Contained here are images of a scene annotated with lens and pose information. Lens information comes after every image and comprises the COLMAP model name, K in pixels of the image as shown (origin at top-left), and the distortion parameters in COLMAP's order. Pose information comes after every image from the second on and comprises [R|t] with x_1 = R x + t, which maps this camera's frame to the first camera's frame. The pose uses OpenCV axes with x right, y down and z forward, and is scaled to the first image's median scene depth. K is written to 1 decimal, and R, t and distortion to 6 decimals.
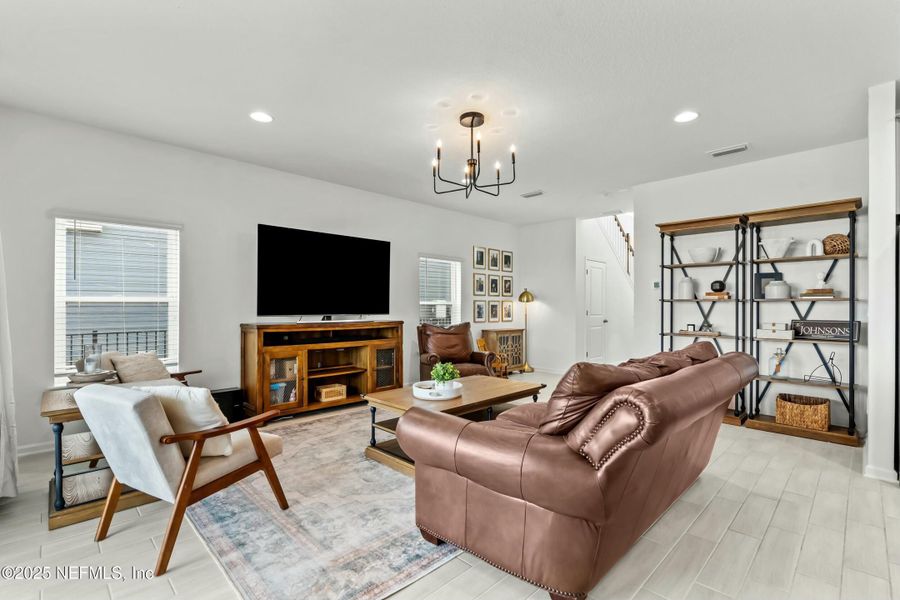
lens RADIAL K [[407.1, 0, 455.7], [0, 407.1, 306.5], [0, 0, 1]] dist [-0.010488, 0.003236]
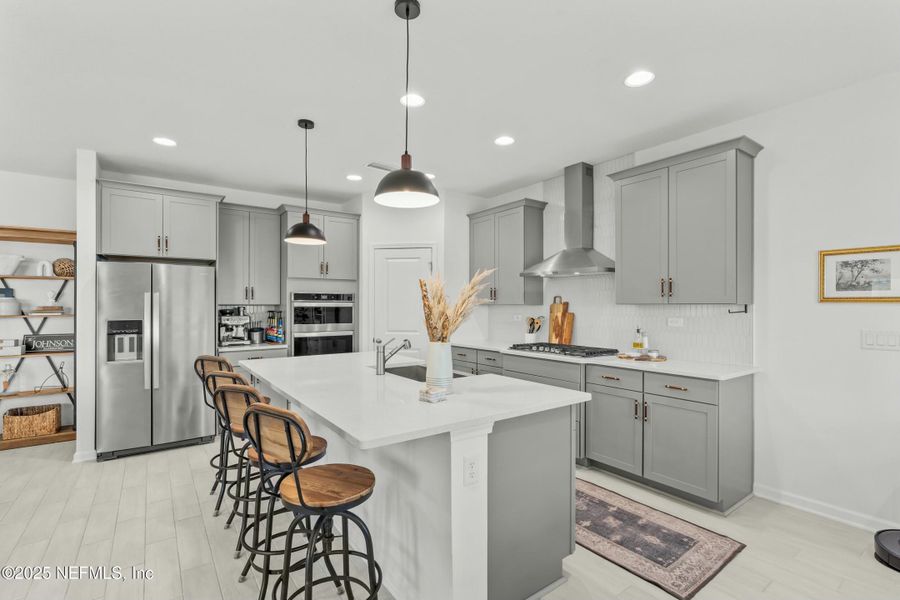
lens RADIAL K [[407.1, 0, 445.5], [0, 407.1, 305.8], [0, 0, 1]] dist [-0.010488, 0.003236]
pose [[0.154248, -0.000761, 0.988032, -0.020714], [0.001950, 0.999998, 0.000466, -0.041007], [-0.988030, 0.001855, 0.154249, -0.224940]]
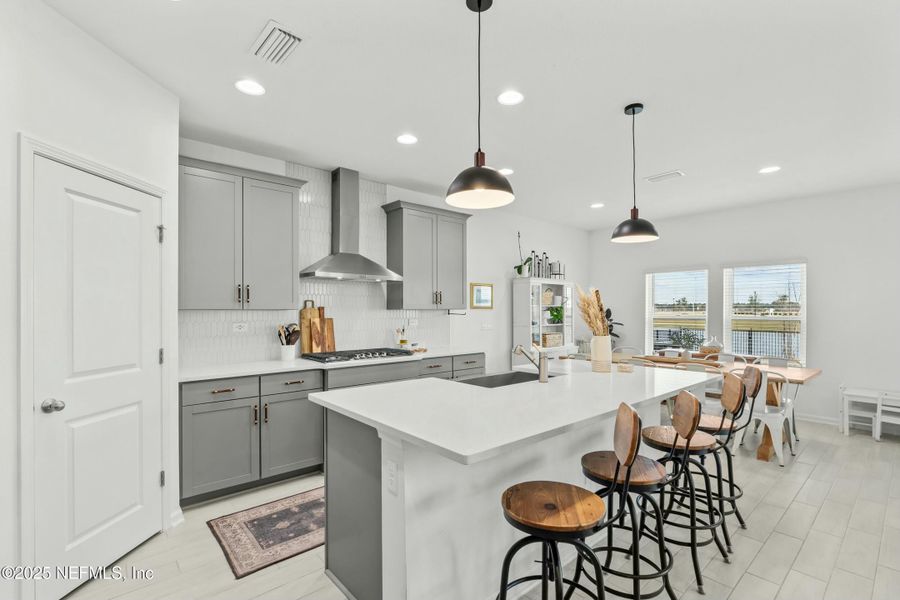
lens RADIAL K [[407.1, 0, 457.5], [0, 407.1, 309.2], [0, 0, 1]] dist [-0.010488, 0.003236]
pose [[-0.998005, 0.000283, 0.063127, 0.695597], [0.000237, 1.000000, -0.000737, -0.042304], [-0.063127, -0.000720, -0.998005, 0.604595]]
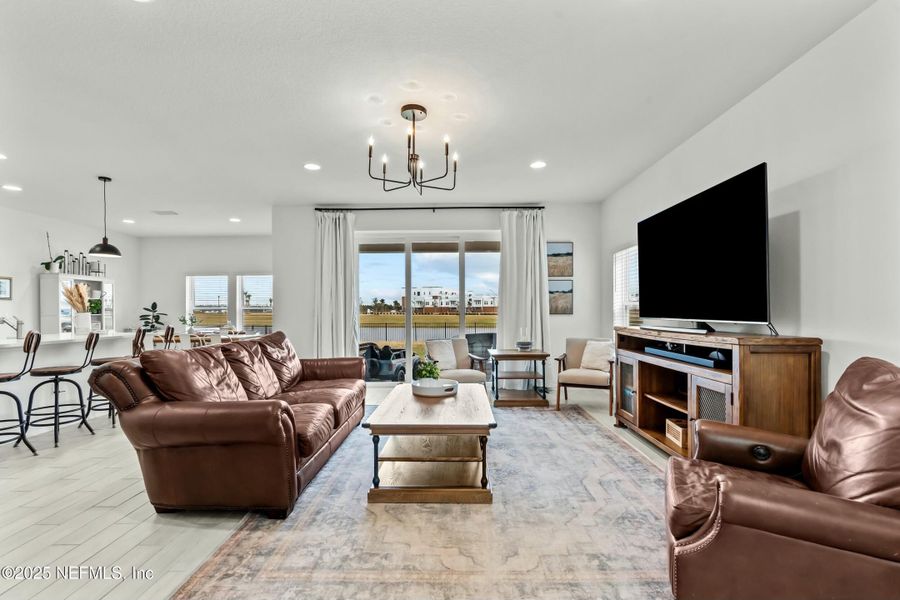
lens RADIAL K [[407.1, 0, 451.1], [0, 407.1, 308.7], [0, 0, 1]] dist [-0.010488, 0.003236]
pose [[-0.718073, 0.001480, -0.695967, 0.533874], [0.005175, 0.999981, -0.003213, 0.001983], [0.695949, -0.005909, -0.718067, 1.449761]]
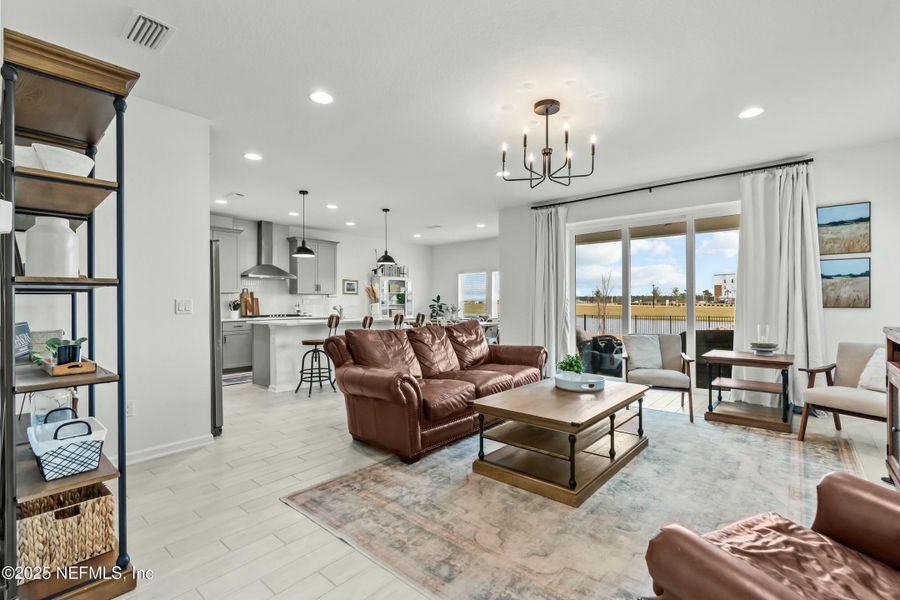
lens RADIAL K [[407.1, 0, 452.8], [0, 407.1, 297.1], [0, 0, 1]] dist [-0.010488, 0.003236]
pose [[-0.997545, 0.002848, -0.069974, 0.275785], [0.003714, 0.999918, -0.012259, 0.001483], [0.069933, -0.012489, -0.997474, 1.618733]]
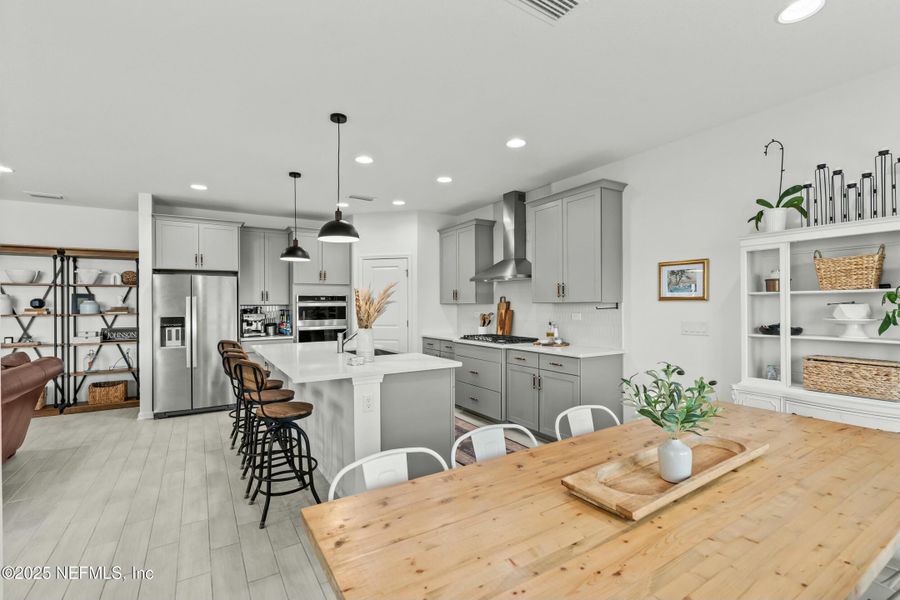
lens RADIAL K [[407.1, 0, 447.5], [0, 407.1, 304.7], [0, 0, 1]] dist [-0.010488, 0.003236]
pose [[0.227638, -0.002696, 0.973742, -0.254252], [0.008115, 0.999967, 0.000872, -0.041264], [-0.973712, 0.007703, 0.227653, -0.480271]]
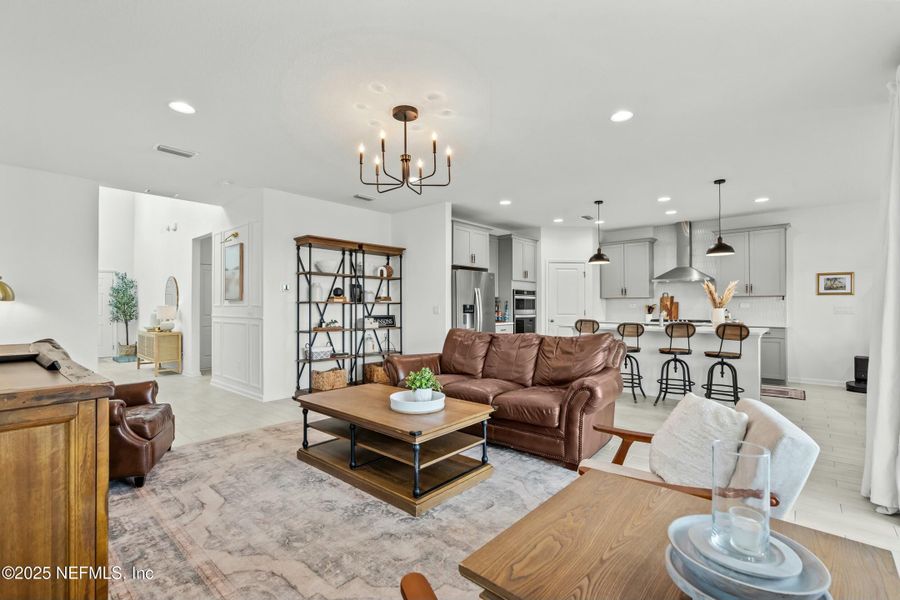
lens RADIAL K [[407.1, 0, 445.5], [0, 407.1, 300.9], [0, 0, 1]] dist [-0.010488, 0.003236]
pose [[-0.050675, 0.012716, 0.998634, -0.763404], [0.000807, 0.999919, -0.012691, -0.003727], [-0.998715, 0.000163, -0.050681, 0.793240]]
